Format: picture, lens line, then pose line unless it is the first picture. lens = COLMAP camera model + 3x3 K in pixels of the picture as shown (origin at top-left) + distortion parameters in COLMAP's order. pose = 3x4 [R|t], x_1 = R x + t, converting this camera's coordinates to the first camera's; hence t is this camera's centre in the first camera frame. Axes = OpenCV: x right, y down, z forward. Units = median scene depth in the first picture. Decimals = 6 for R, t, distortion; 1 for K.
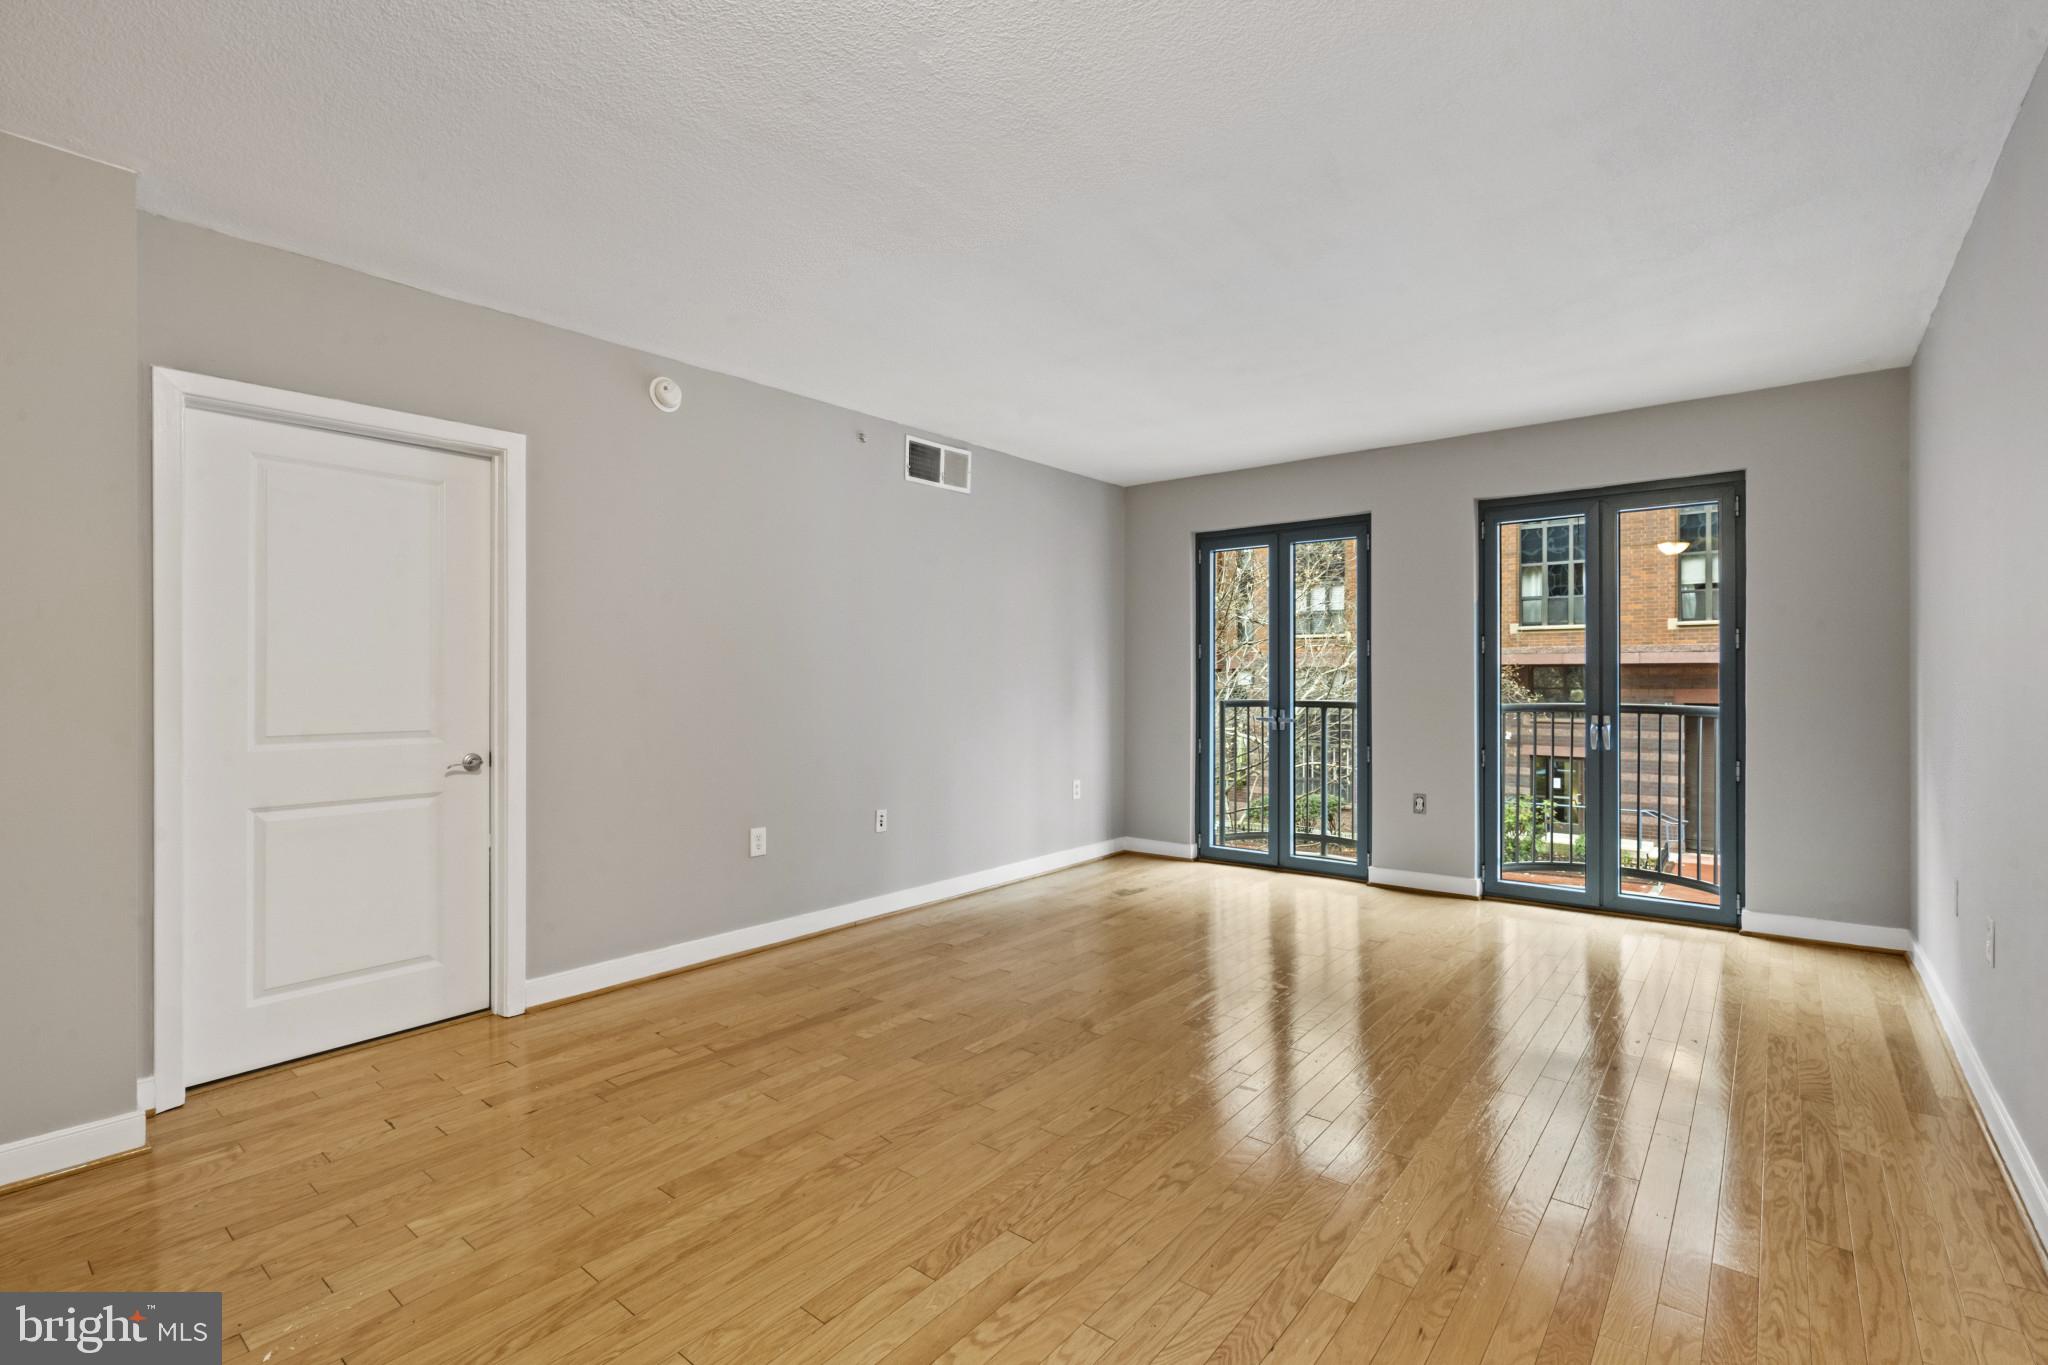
lens RADIAL K [[931.7, 0, 1018.5], [0, 931.7, 677.3], [0, 0, 1]] dist [-0.005606, 0.000763]
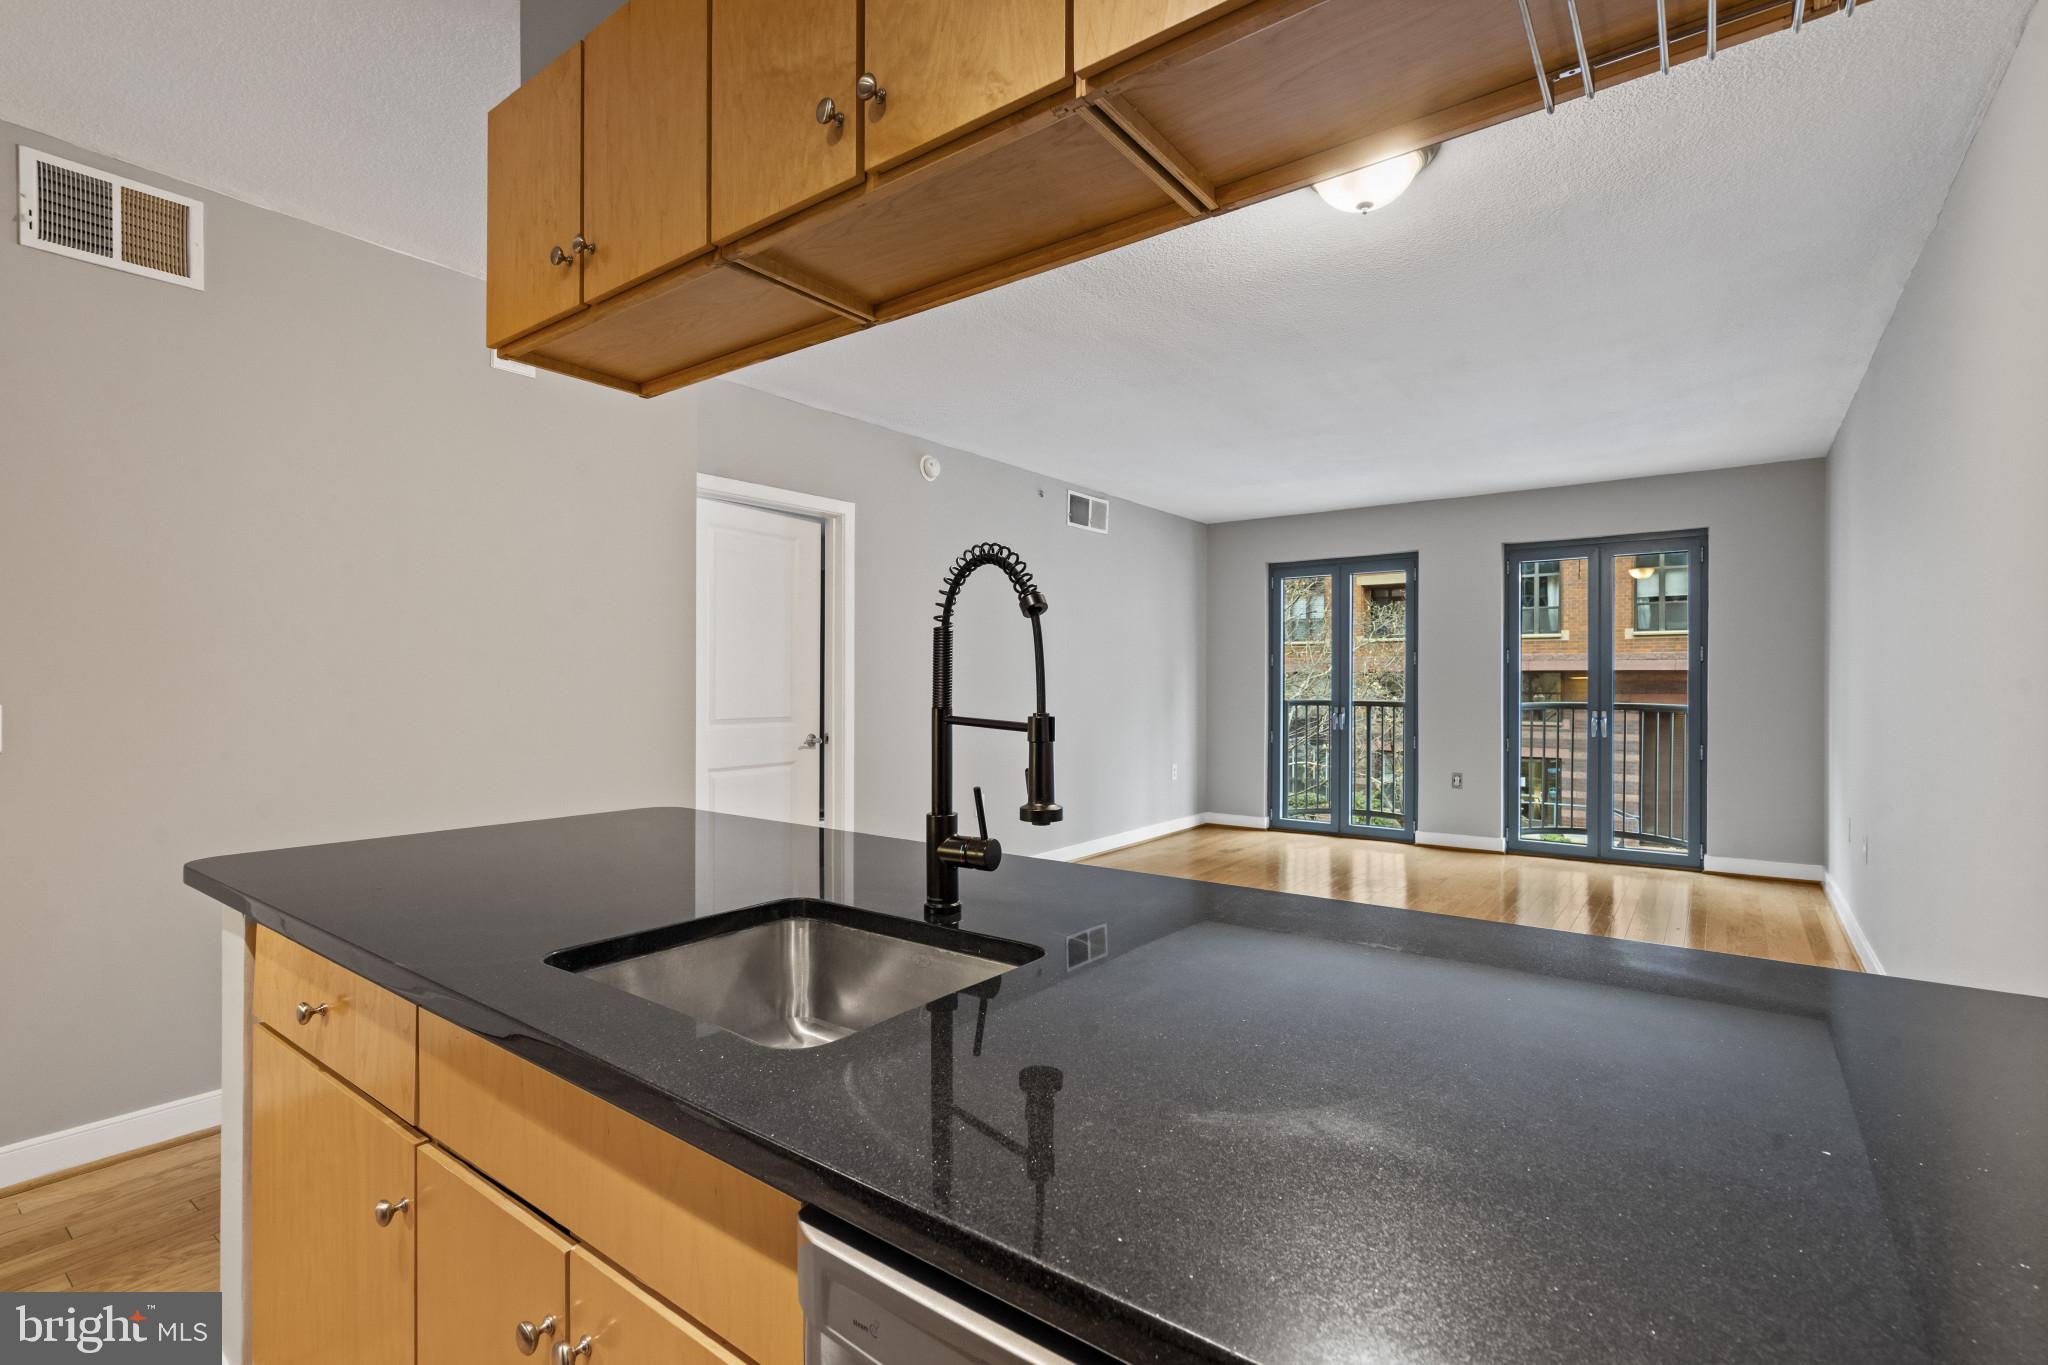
lens RADIAL K [[931.7, 0, 1022.1], [0, 931.7, 684.0], [0, 0, 1]] dist [-0.005606, 0.000763]
pose [[0.999175, 0.002900, 0.040498, -0.209775], [-0.003009, 0.999992, 0.002615, 0.001849], [-0.040490, -0.002735, 0.999176, -0.242008]]
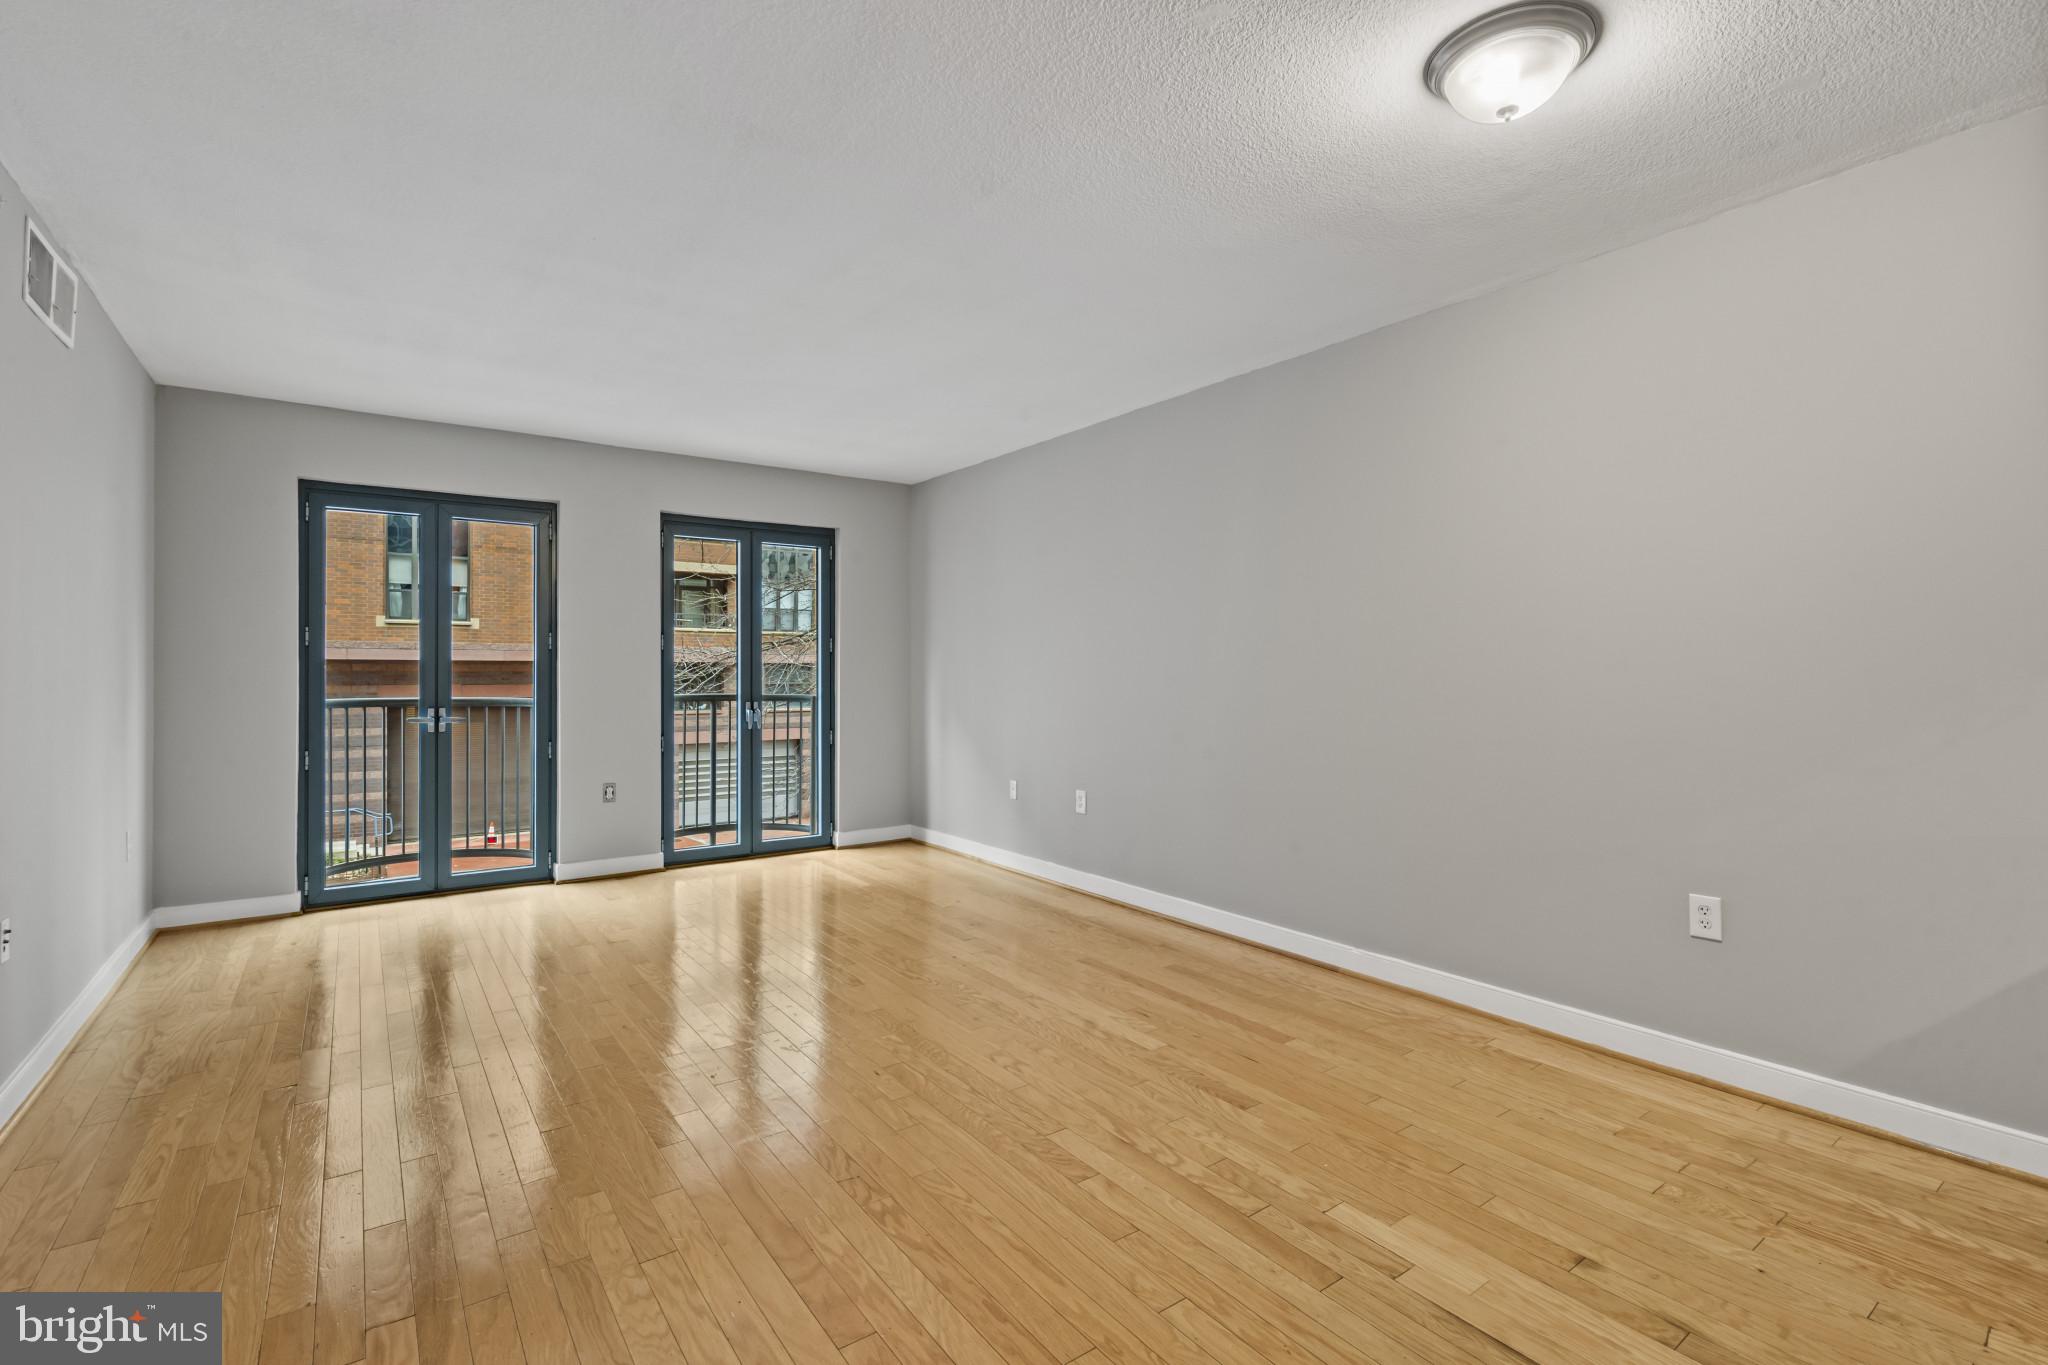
lens RADIAL K [[931.7, 0, 1027.5], [0, 931.7, 674.0], [0, 0, 1]] dist [-0.005606, 0.000763]
pose [[0.255607, 0.000999, 0.966780, -0.440560], [-0.000564, 0.999999, -0.000885, 0.003733], [-0.966781, -0.000319, 0.255607, 0.273695]]
